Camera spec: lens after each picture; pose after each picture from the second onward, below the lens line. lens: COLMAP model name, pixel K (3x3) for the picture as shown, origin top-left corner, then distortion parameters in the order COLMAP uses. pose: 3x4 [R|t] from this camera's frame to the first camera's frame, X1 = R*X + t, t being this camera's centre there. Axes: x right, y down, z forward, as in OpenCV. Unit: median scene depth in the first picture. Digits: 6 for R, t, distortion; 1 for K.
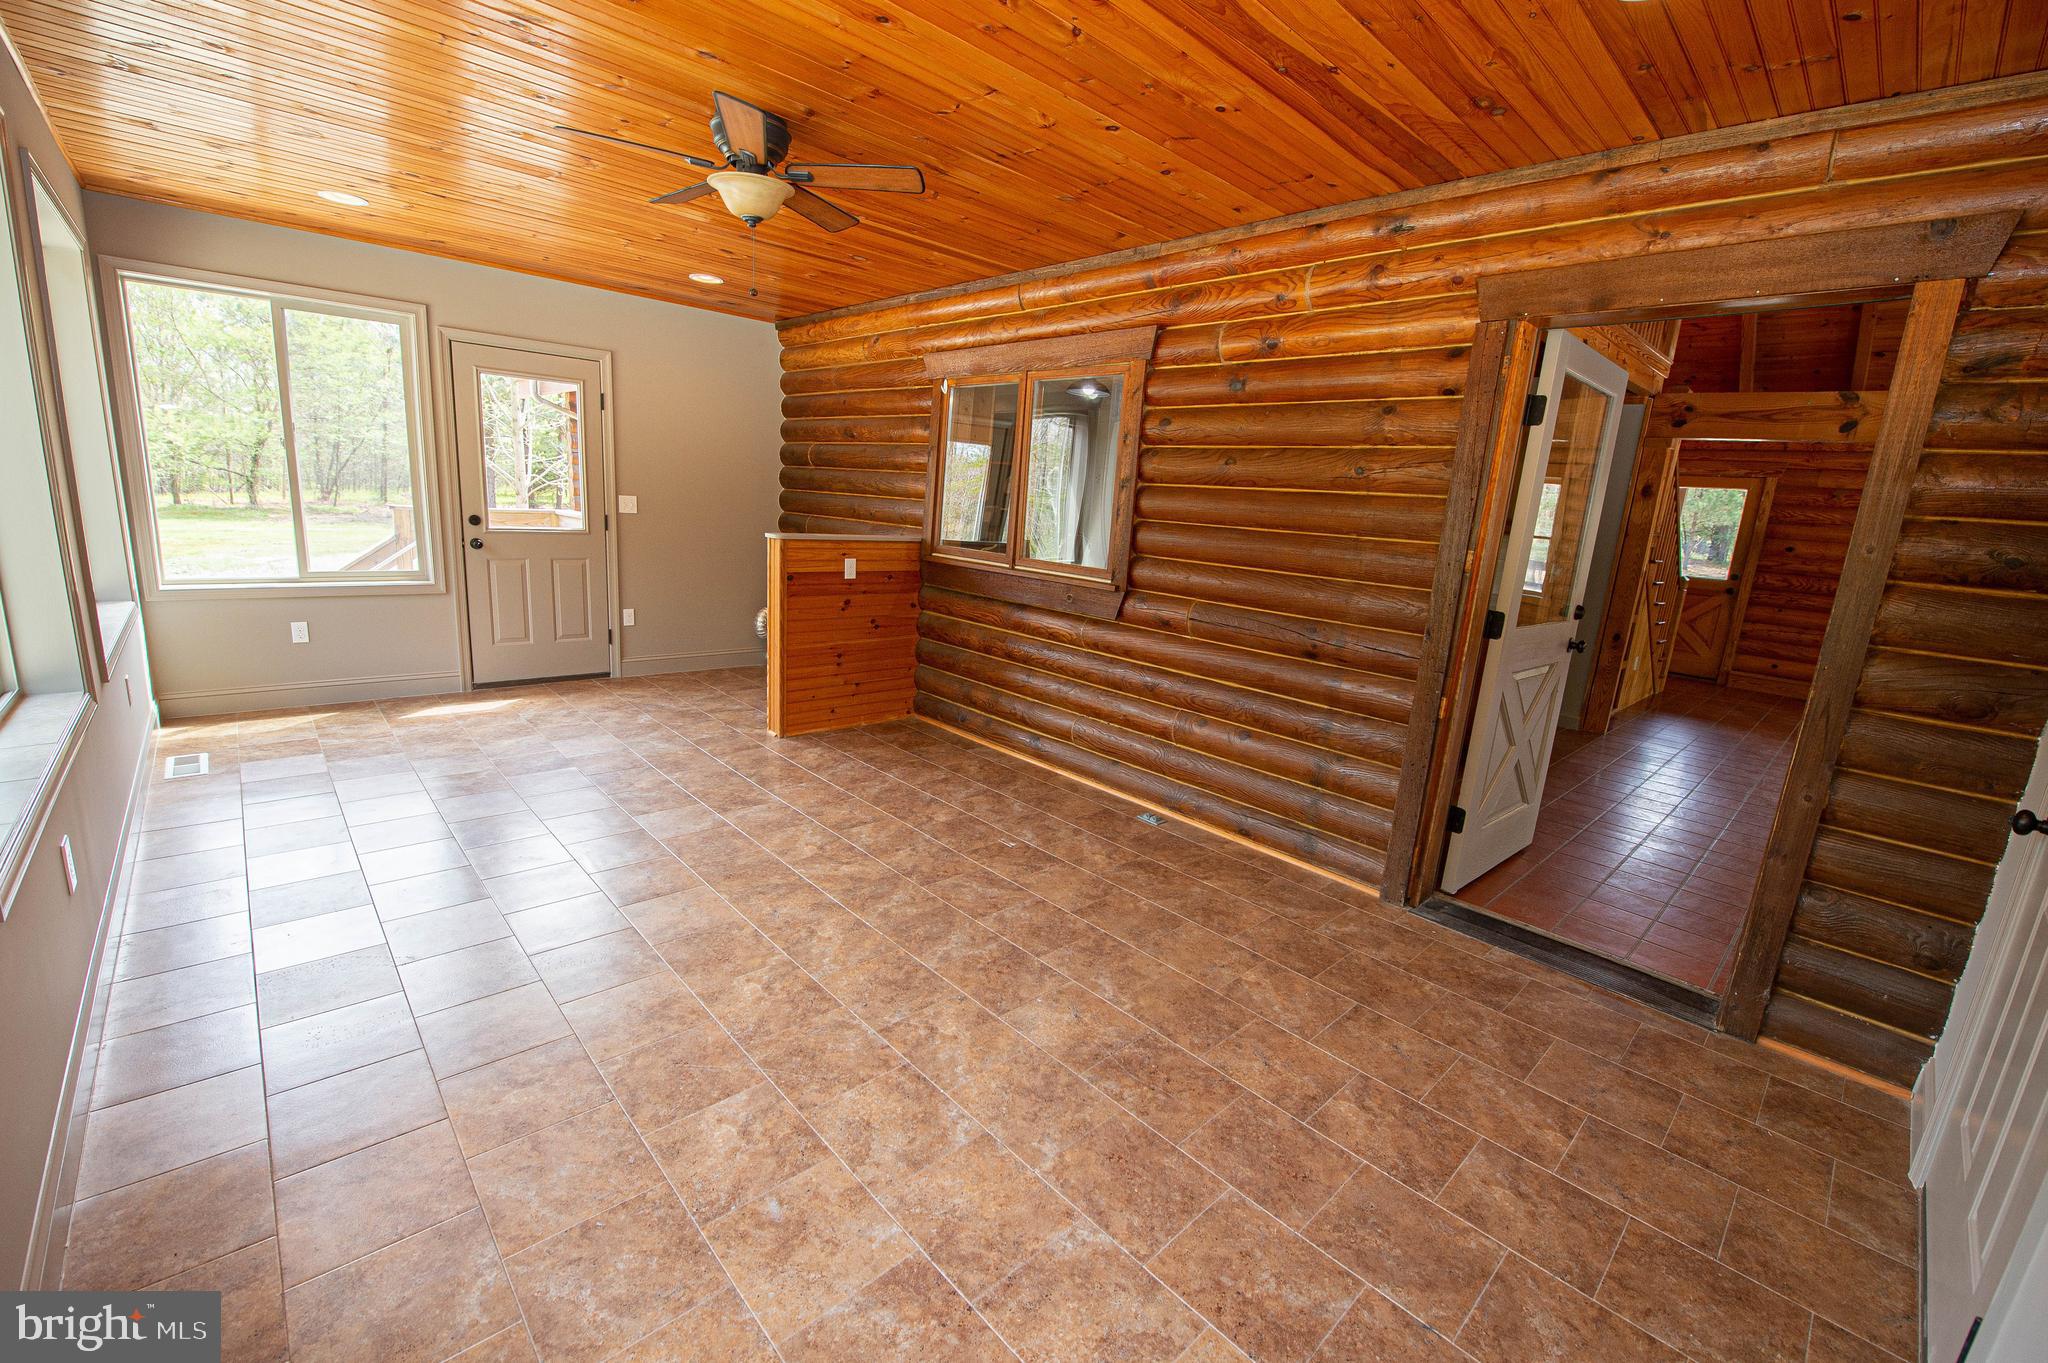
lens RADIAL K [[855.1, 0, 1009.8], [0, 855.1, 670.8], [0, 0, 1]] dist [-0.012584, -0.005638]
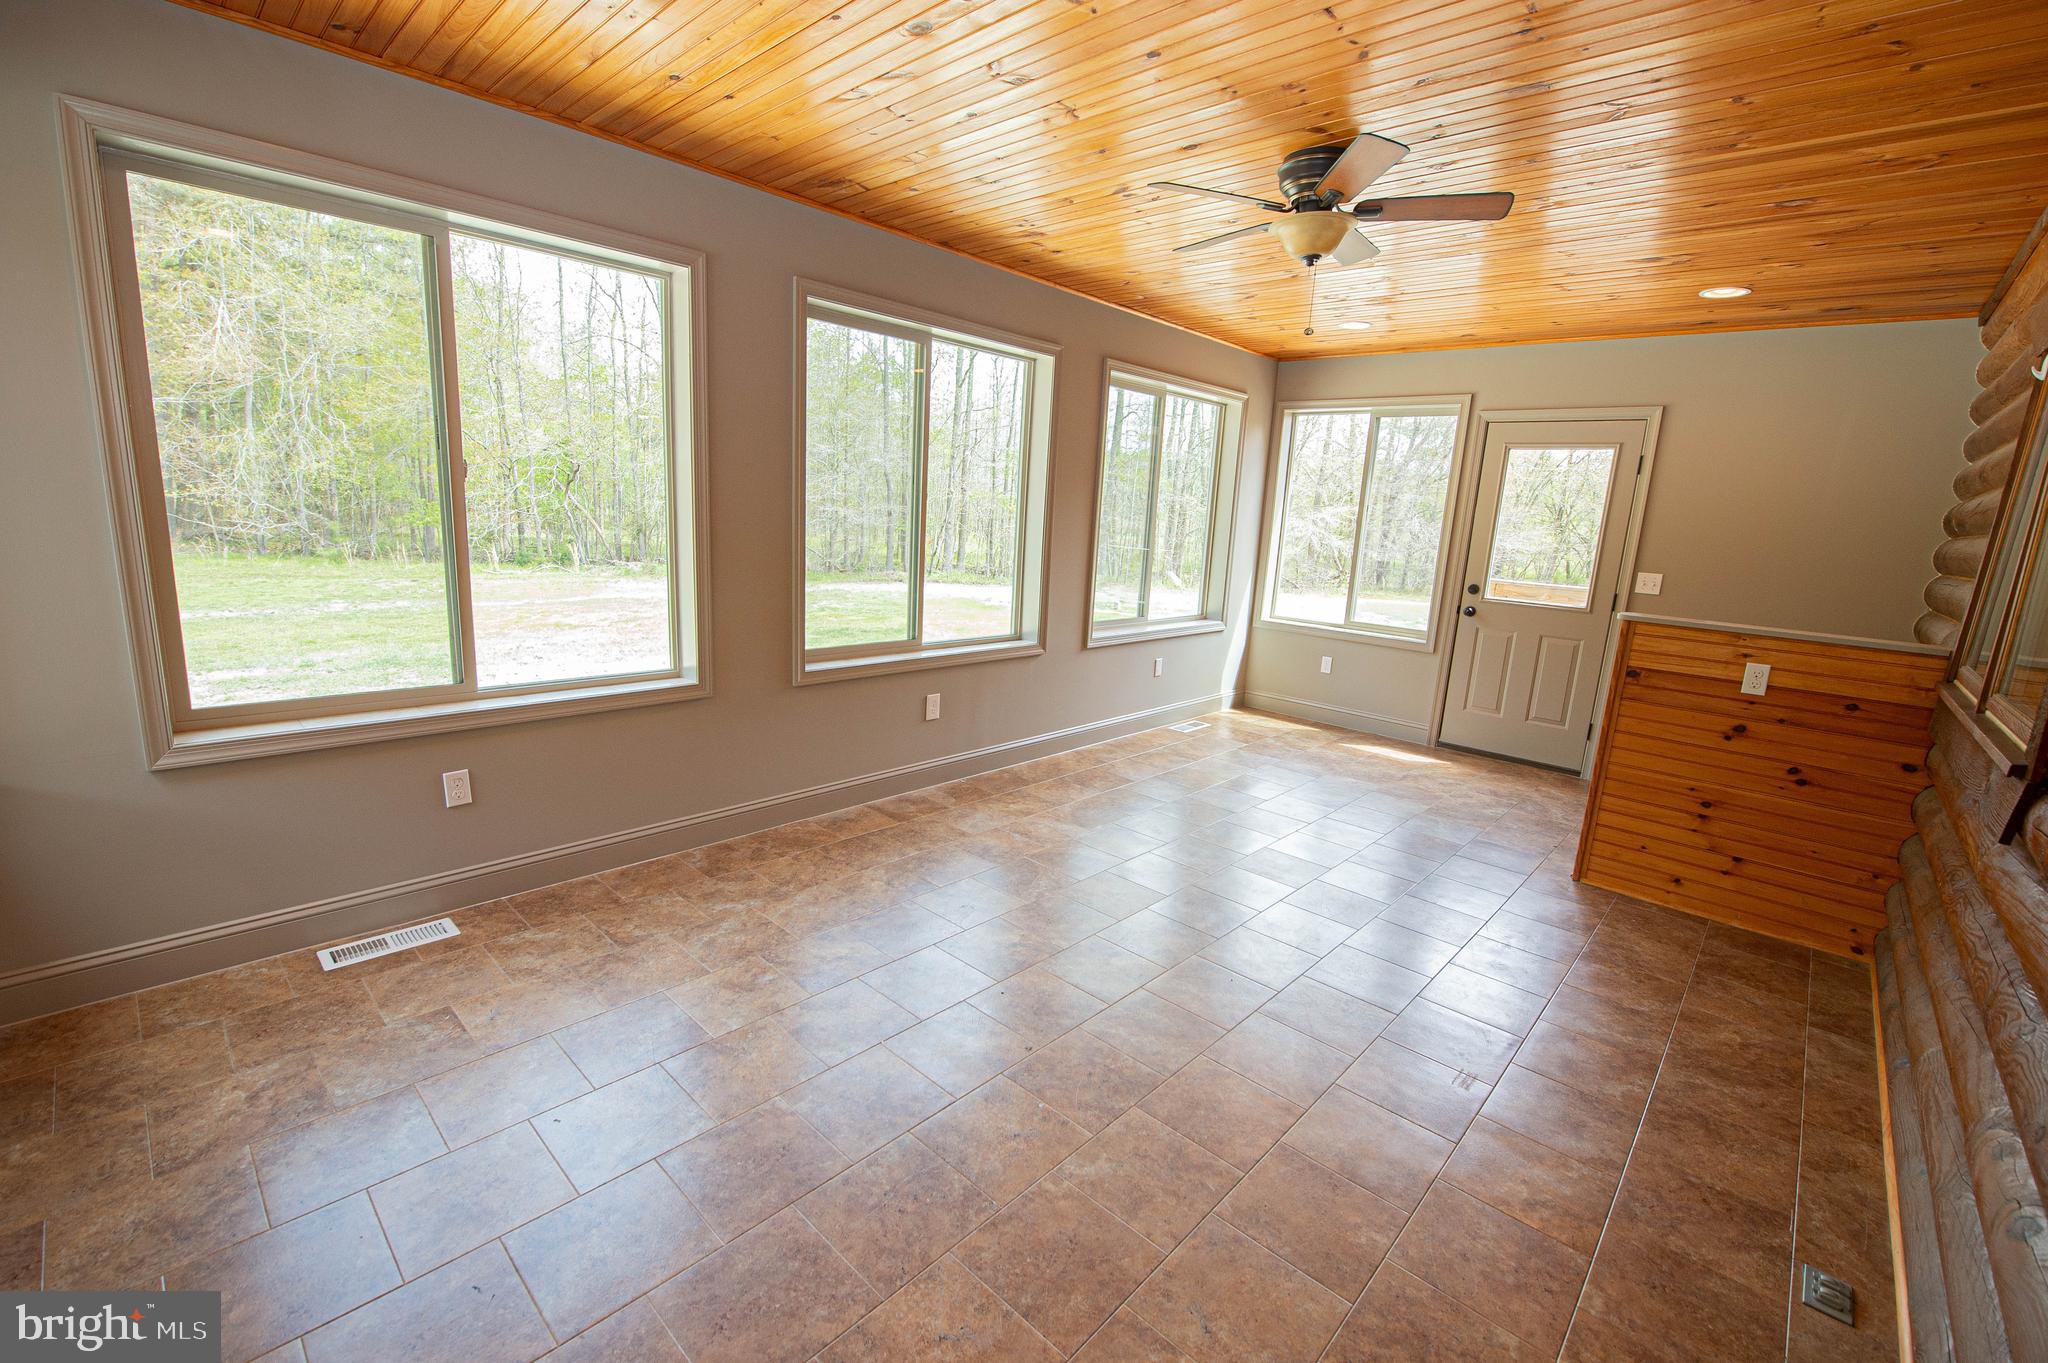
lens RADIAL K [[855.1, 0, 1009.8], [0, 855.1, 670.8], [0, 0, 1]] dist [-0.012584, -0.005638]
pose [[0.060164, 0.125402, -0.990280, 0.398056], [-0.248009, 0.962846, 0.106861, -0.052735], [0.966888, 0.239169, 0.089030, 0.390424]]
